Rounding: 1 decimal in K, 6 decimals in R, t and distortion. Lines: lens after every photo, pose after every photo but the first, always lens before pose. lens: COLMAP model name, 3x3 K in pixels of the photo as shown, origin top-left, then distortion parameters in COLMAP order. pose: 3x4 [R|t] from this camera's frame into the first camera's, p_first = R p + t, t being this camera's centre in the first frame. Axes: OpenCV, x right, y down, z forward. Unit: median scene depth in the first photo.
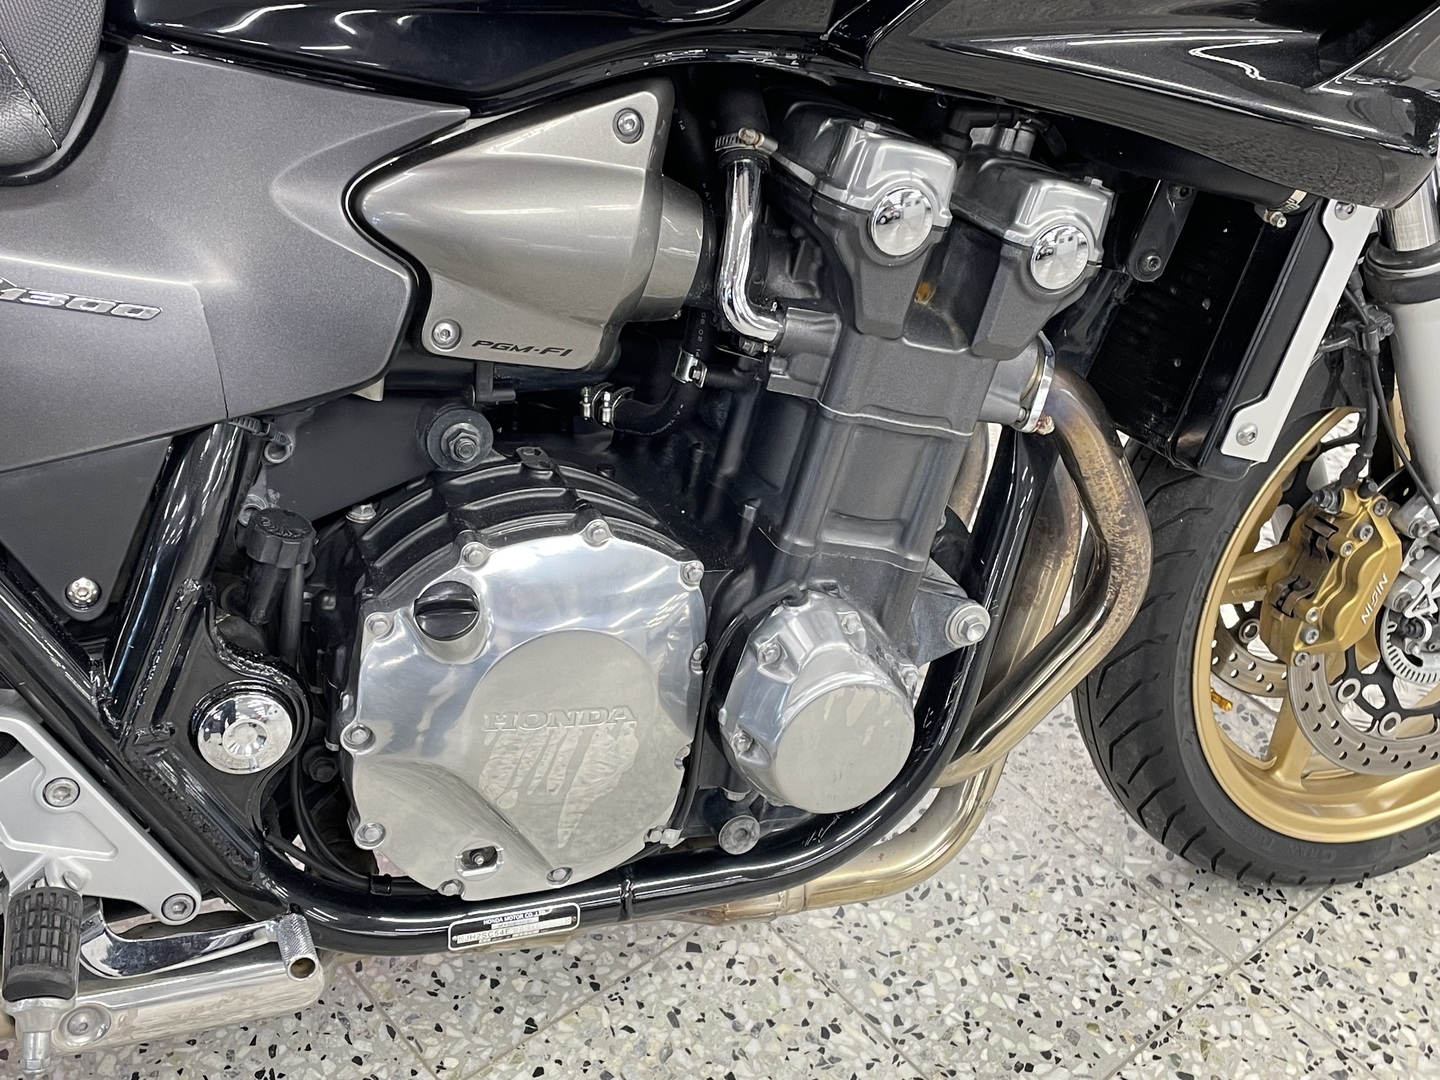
lens RADIAL K [[1720.1, 0, 720.0], [0, 1720.1, 540.0], [0, 0, 1]] dist [0.081825, 0.004244]
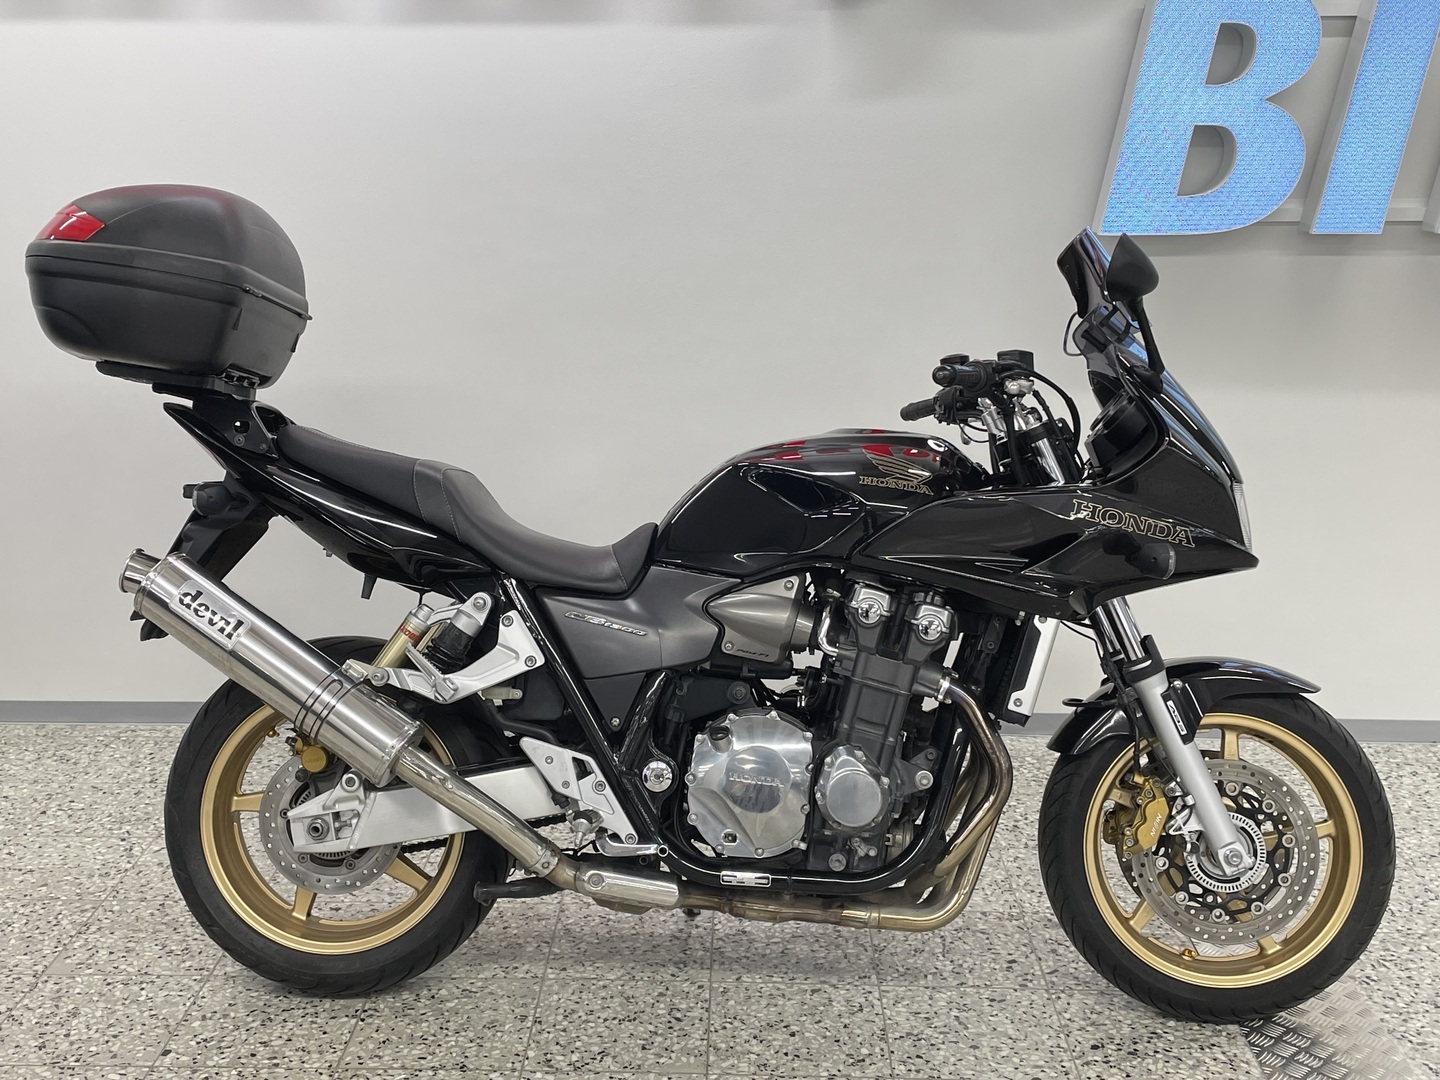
lens RADIAL K [[1674.7, 0, 720.0], [0, 1674.7, 540.0], [0, 0, 1]] dist [0.117777, -0.092033]
pose [[0.922158, -0.037593, -0.384982, 0.910755], [-0.140985, 0.894138, -0.425018, 0.908741], [0.360205, 0.446210, 0.819237, -1.453129]]
